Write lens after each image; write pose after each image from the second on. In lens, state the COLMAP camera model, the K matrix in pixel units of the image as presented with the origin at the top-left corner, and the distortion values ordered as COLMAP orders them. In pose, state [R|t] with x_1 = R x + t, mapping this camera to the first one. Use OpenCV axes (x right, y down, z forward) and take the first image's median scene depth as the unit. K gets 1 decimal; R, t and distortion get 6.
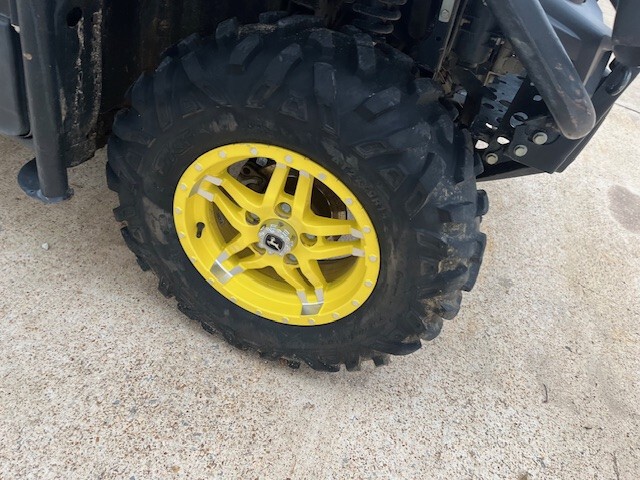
lens RADIAL K [[484.4, 0, 318.6], [0, 484.4, 235.1], [0, 0, 1]] dist [0.070997, -0.093036]
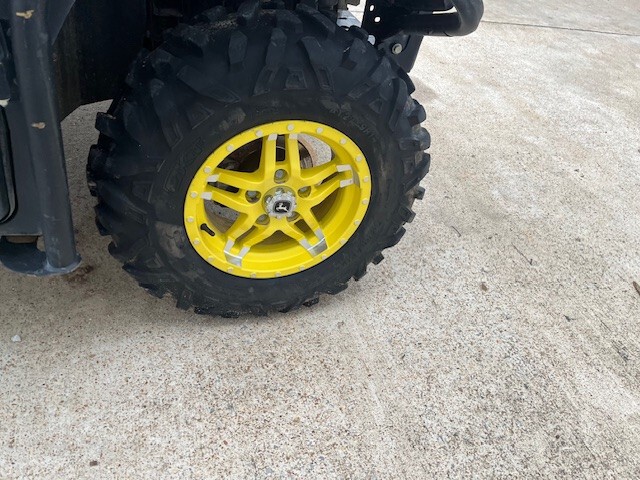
lens RADIAL K [[484.4, 0, 316.5], [0, 484.4, 240.4], [0, 0, 1]] dist [0.070997, -0.093036]
pose [[0.798844, -0.465462, 0.381043, -0.462185], [0.427535, 0.884934, 0.184675, -0.084053], [-0.423158, 0.015383, 0.905925, -0.061472]]
